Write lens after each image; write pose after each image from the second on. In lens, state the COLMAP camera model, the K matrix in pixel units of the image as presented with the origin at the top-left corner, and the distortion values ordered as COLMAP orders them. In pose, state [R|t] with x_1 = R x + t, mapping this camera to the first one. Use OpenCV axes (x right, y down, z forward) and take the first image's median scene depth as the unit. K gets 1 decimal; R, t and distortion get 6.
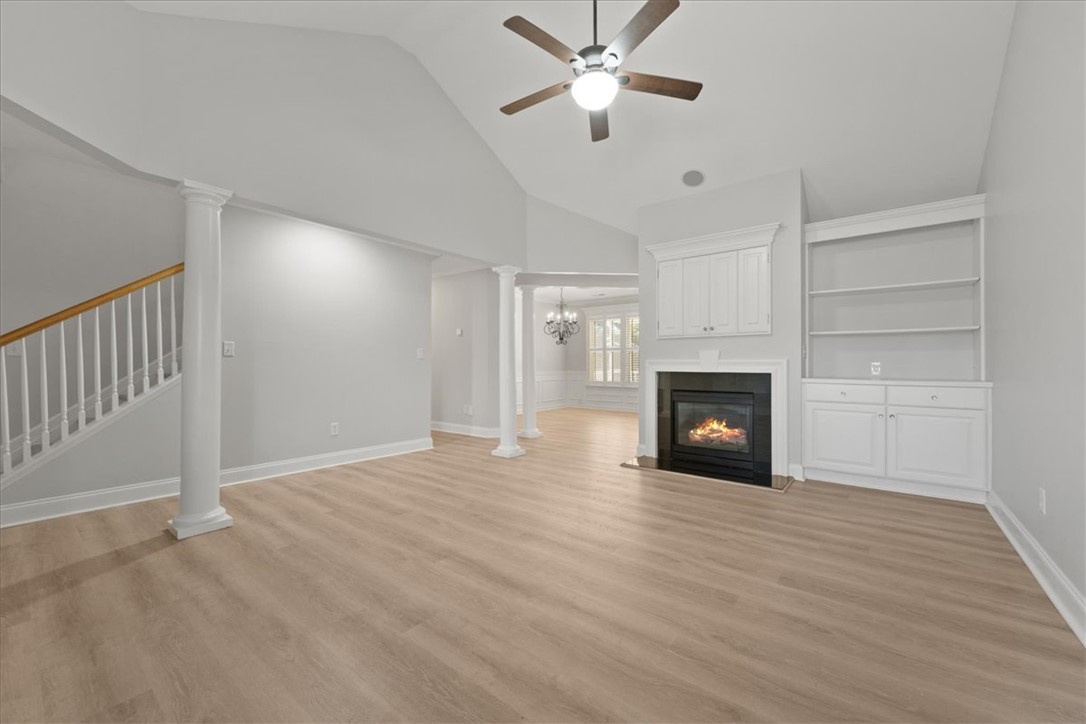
lens RADIAL K [[424.5, 0, 543.0], [0, 424.5, 362.0], [0, 0, 1]] dist [0.017742, -0.000109]
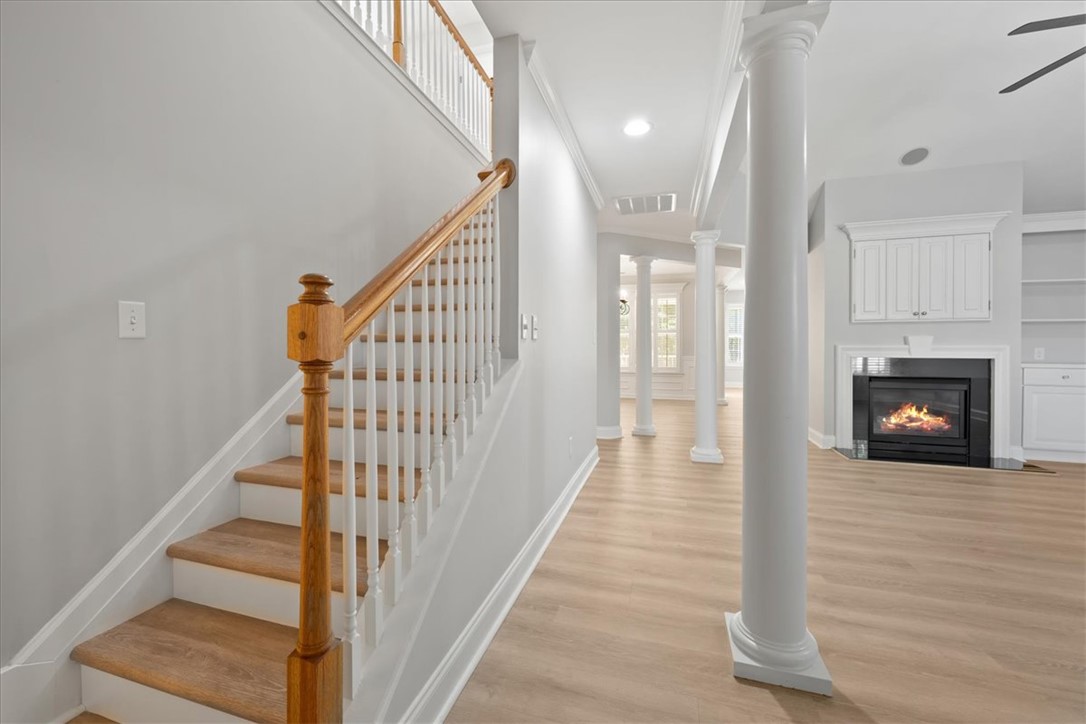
lens RADIAL K [[437.9, 0, 545.6], [0, 437.9, 359.8], [0, 0, 1]] dist [0.000428, -0.000009]
pose [[0.931427, -0.007765, 0.363846, -0.848921], [-0.002040, 0.999645, 0.026558, 0.002363], [-0.363923, -0.025479, 0.931080, 0.413069]]
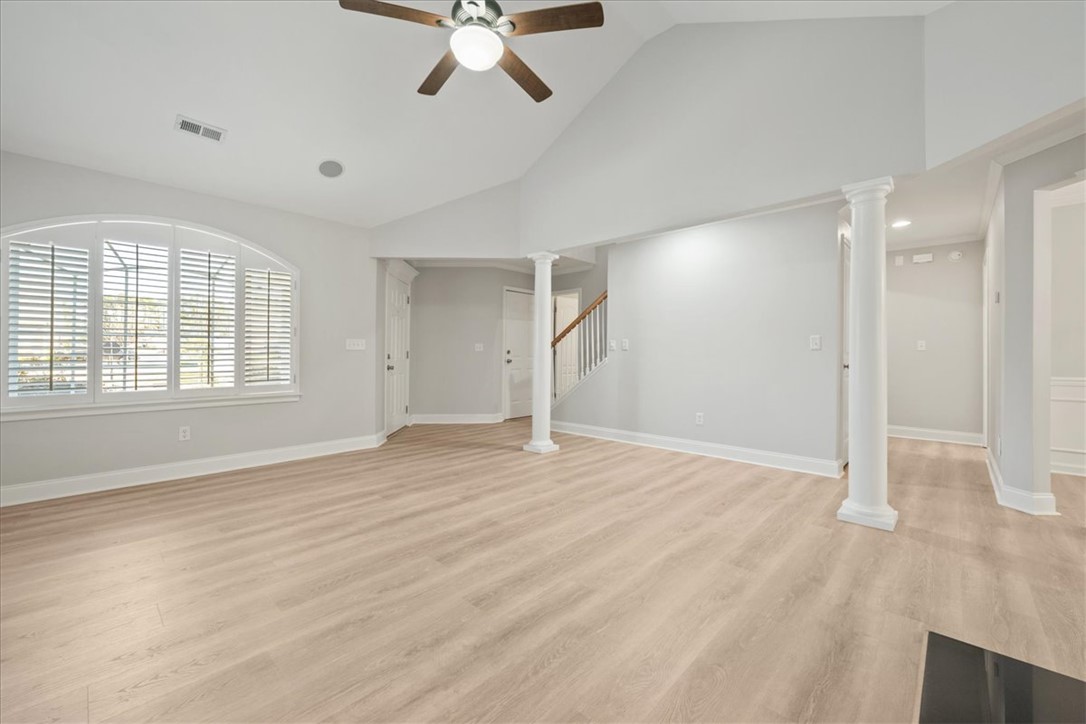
lens RADIAL K [[426.2, 0, 545.8], [0, 426.2, 352.4], [0, 0, 1]] dist [-0.000797, -0.000094]
pose [[-0.064300, -0.011233, -0.997867, 0.635253], [0.002784, 0.999931, -0.011436, 0.006204], [0.997927, -0.003513, -0.064265, 0.775625]]
